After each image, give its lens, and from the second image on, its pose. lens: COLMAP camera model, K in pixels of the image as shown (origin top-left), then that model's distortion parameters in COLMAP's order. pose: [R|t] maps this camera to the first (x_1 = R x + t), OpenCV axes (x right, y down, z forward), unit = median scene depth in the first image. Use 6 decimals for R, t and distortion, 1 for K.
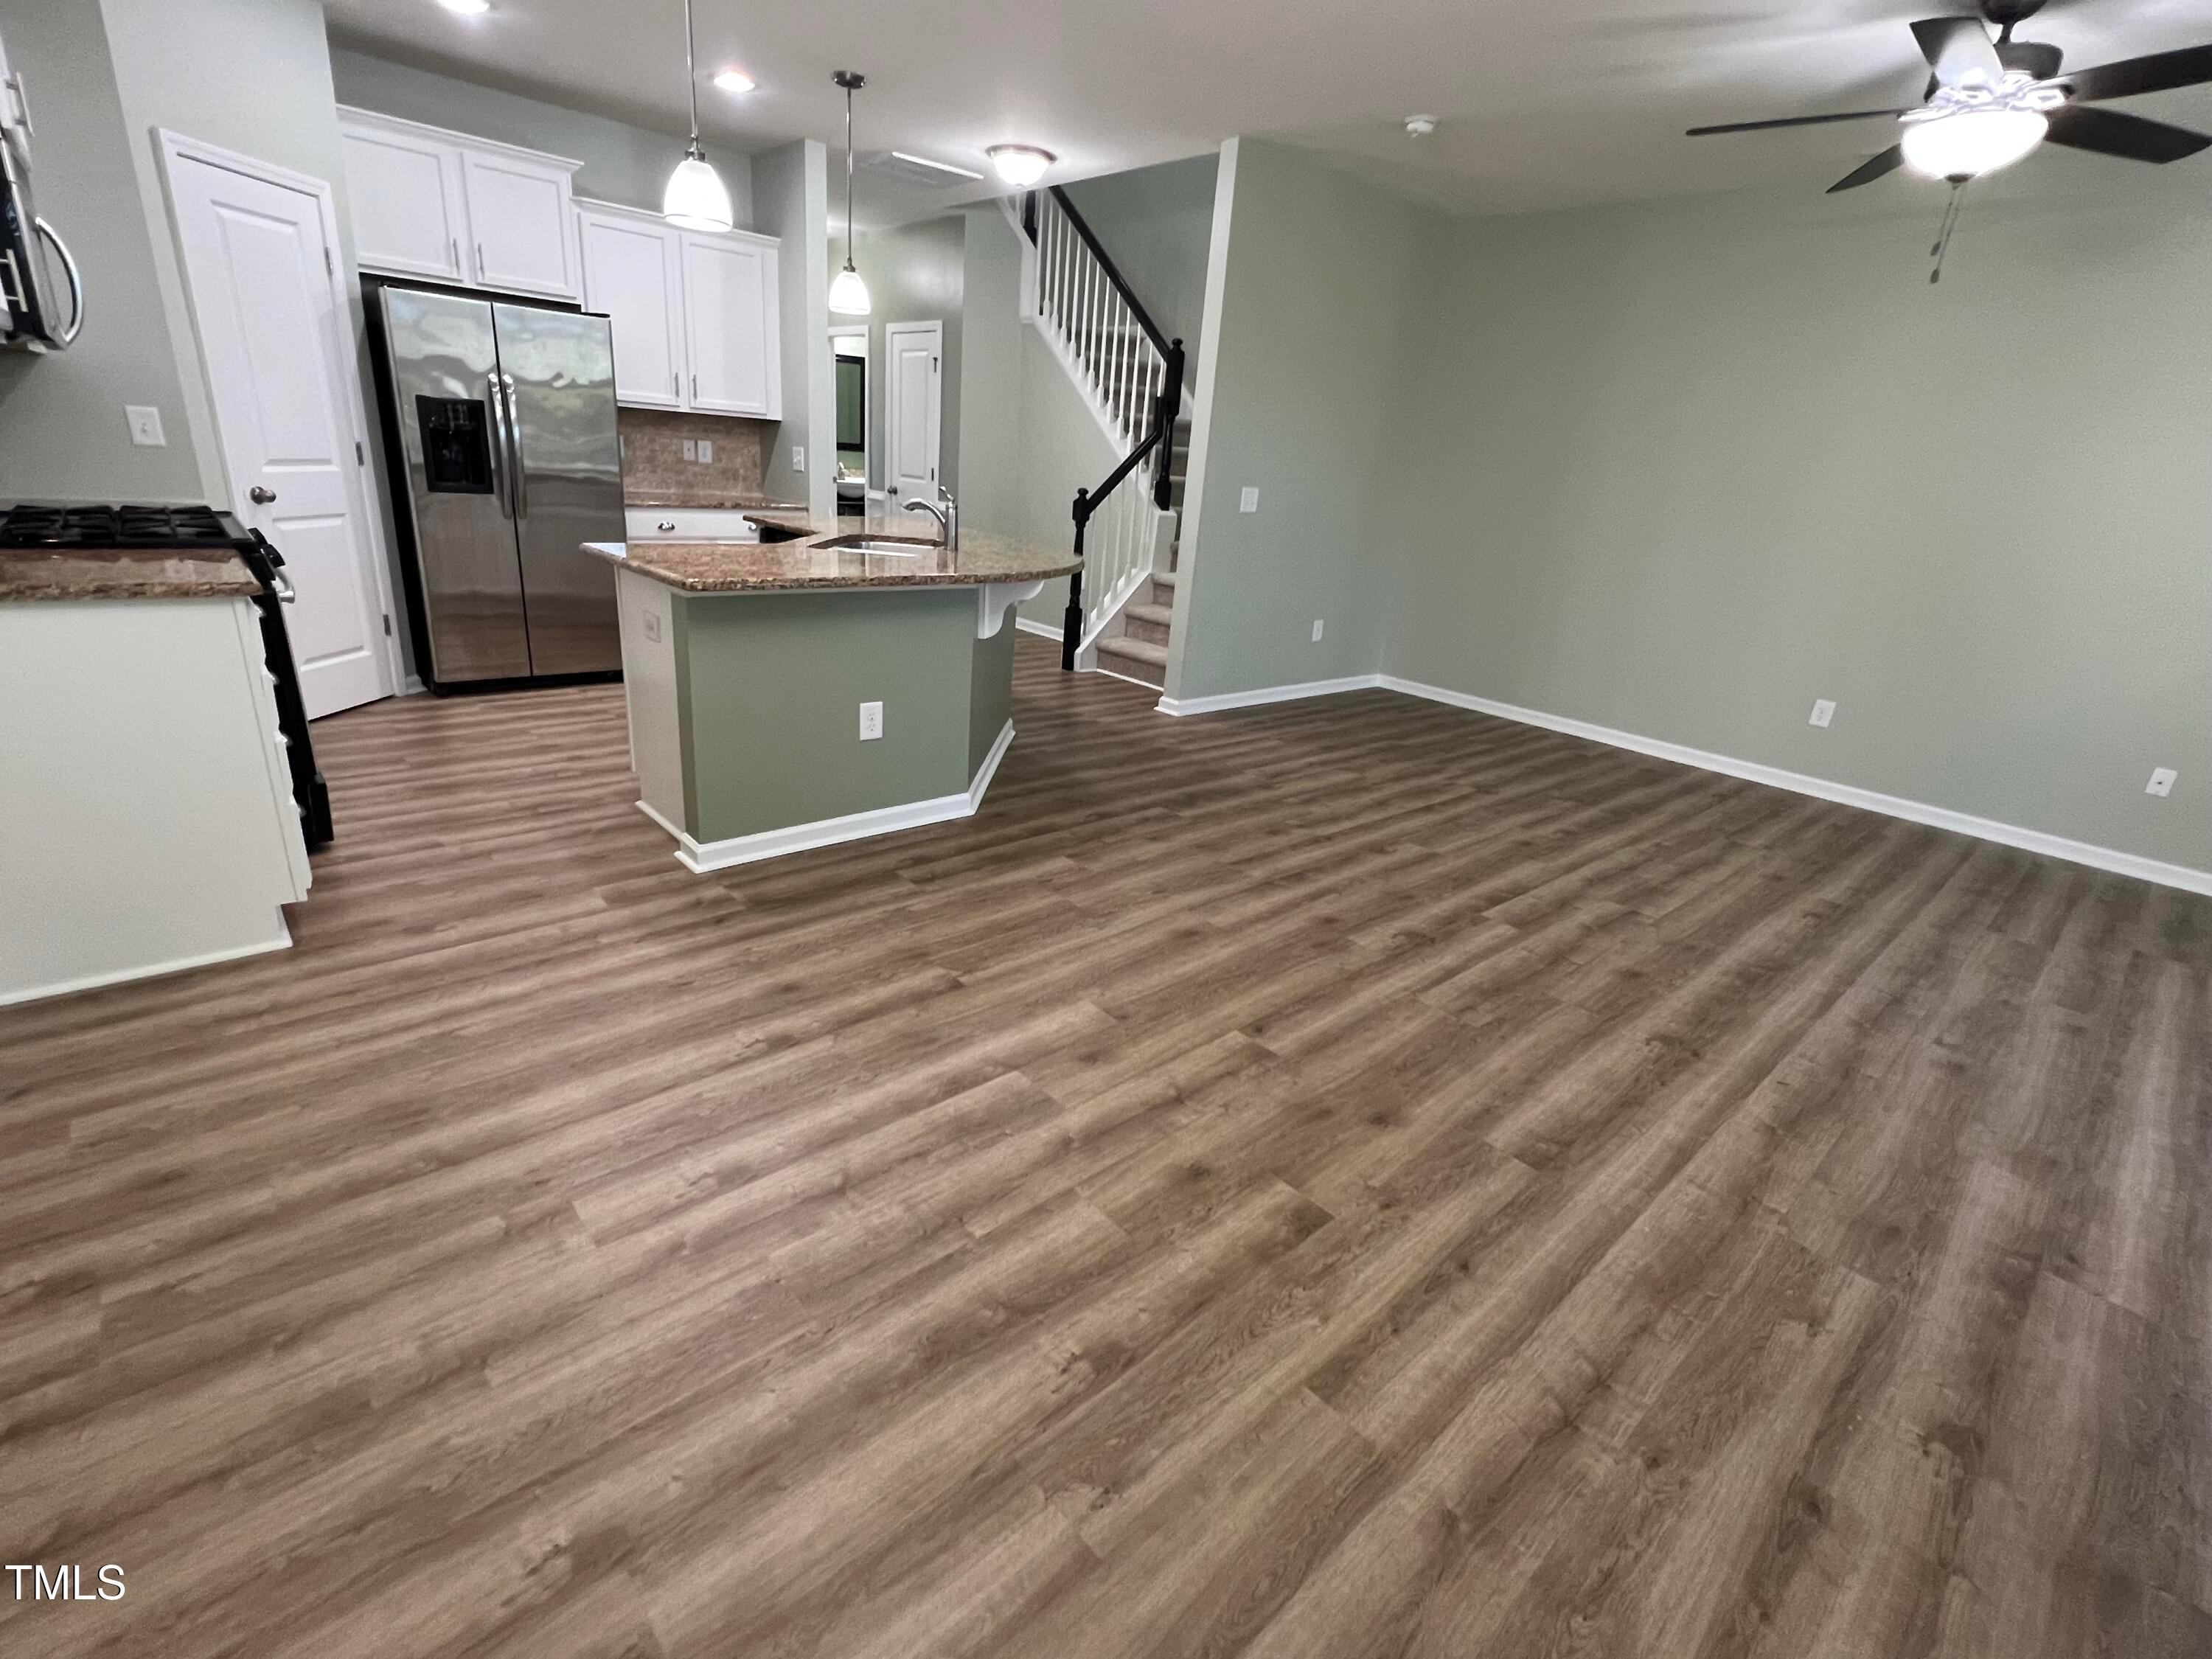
lens RADIAL K [[1006.7, 0, 1097.8], [0, 1006.7, 820.6], [0, 0, 1]] dist [-0.000385, 0.000044]
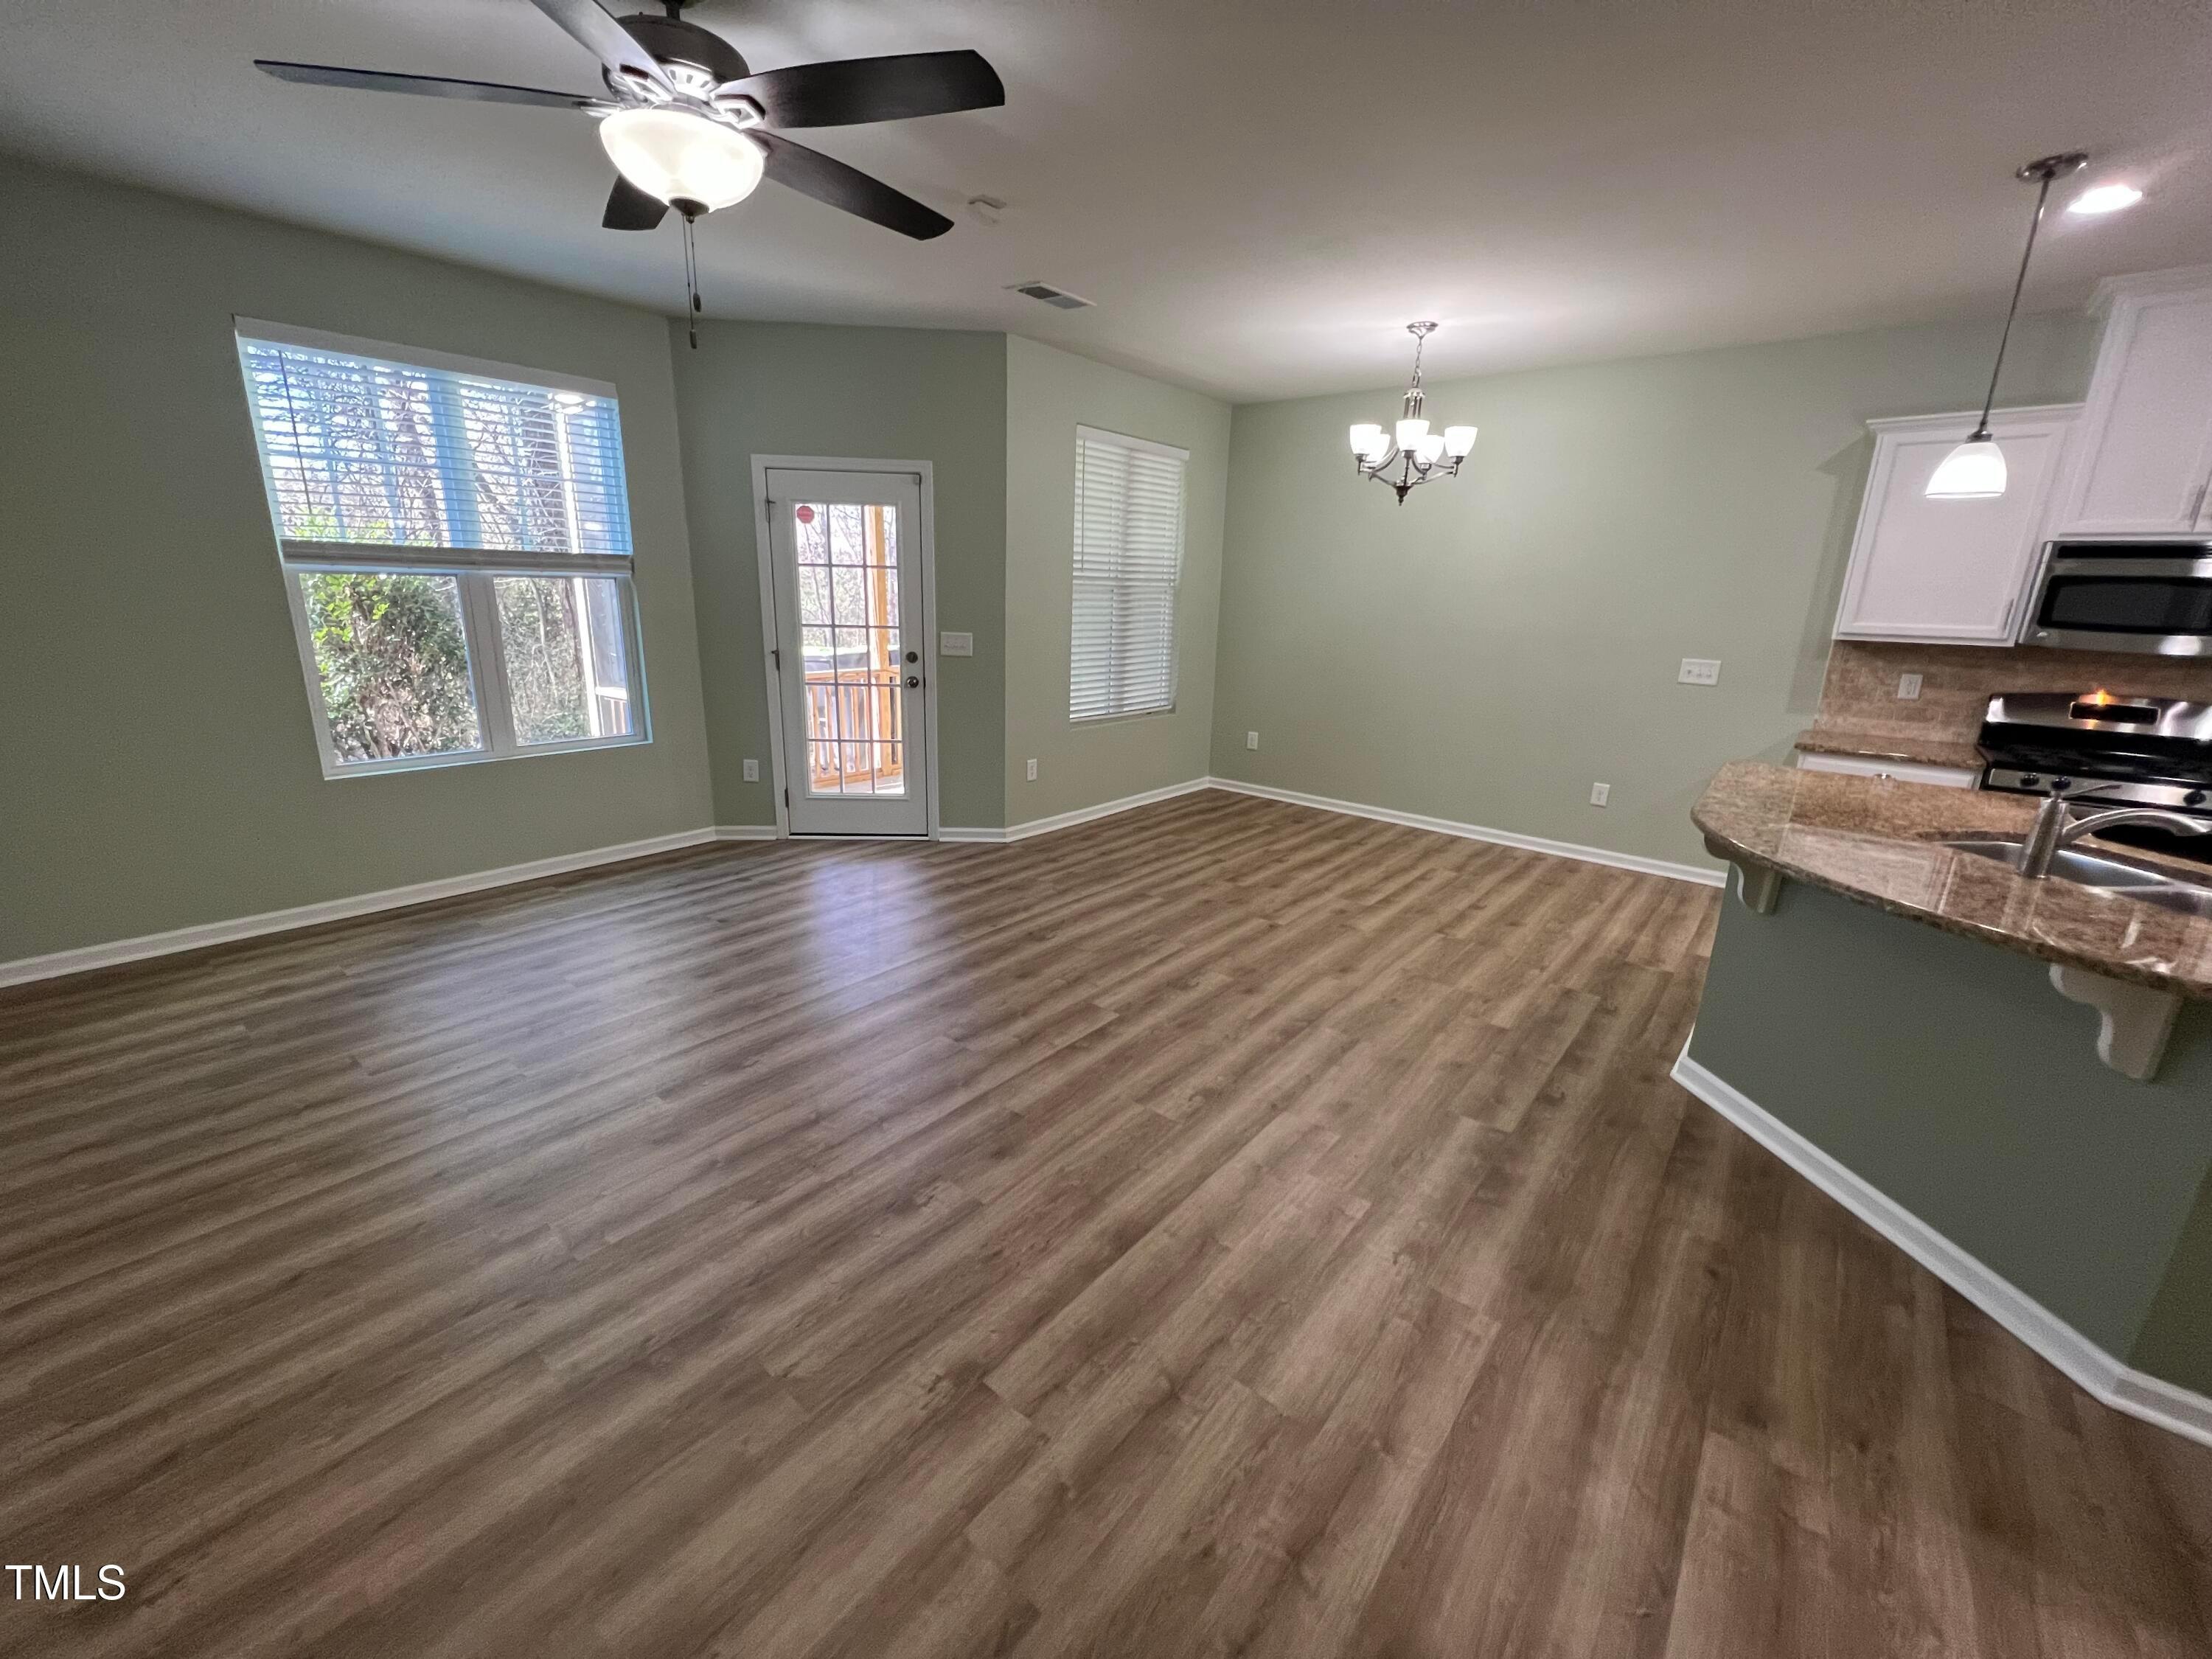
lens RADIAL K [[881.0, 0, 1094.5], [0, 881.0, 825.9], [0, 0, 1]] dist [-0.002526, 0.000763]
pose [[-0.984436, -0.064912, -0.163317, 0.691606], [-0.146925, 0.813887, 0.562140, -0.735742], [0.096432, 0.577386, -0.810757, 1.985003]]
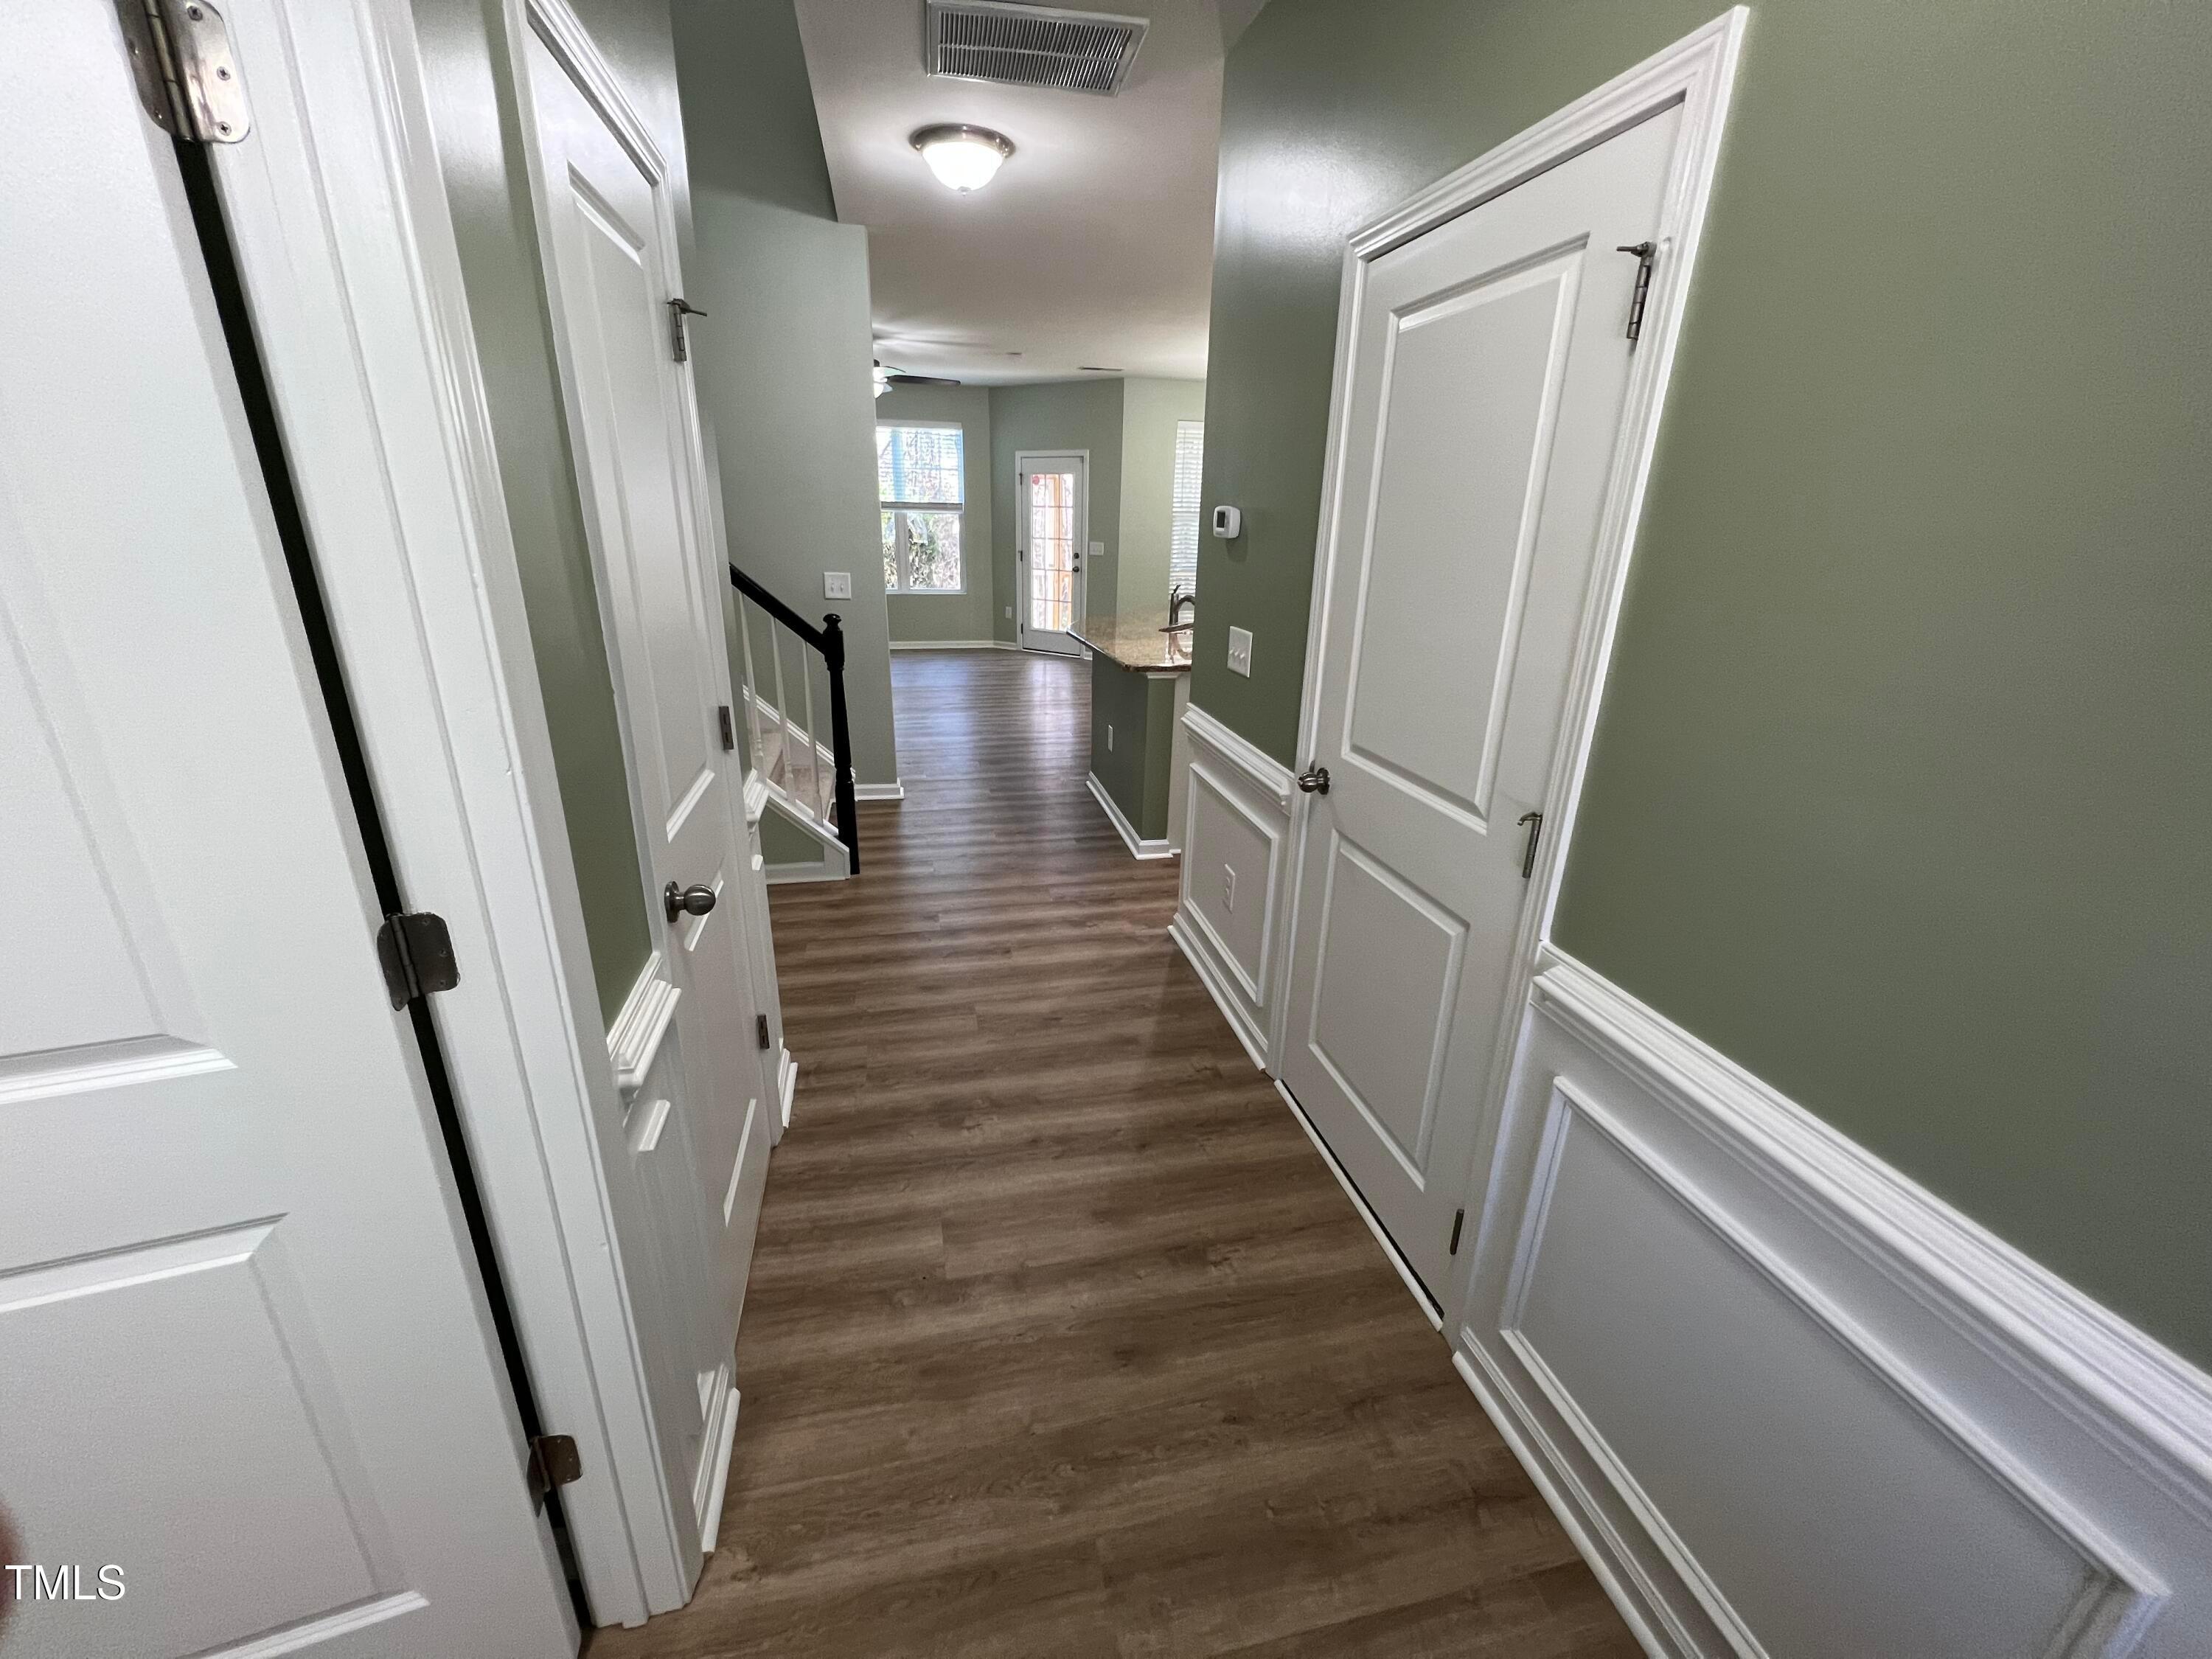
lens RADIAL K [[881.0, 0, 1101.0], [0, 881.0, 825.3], [0, 0, 1]] dist [-0.002526, 0.000763]
pose [[-0.868815, -0.255215, 0.424295, -1.003056], [0.079915, 0.773410, 0.628849, -1.271408], [-0.488646, 0.580261, -0.651554, 3.055532]]
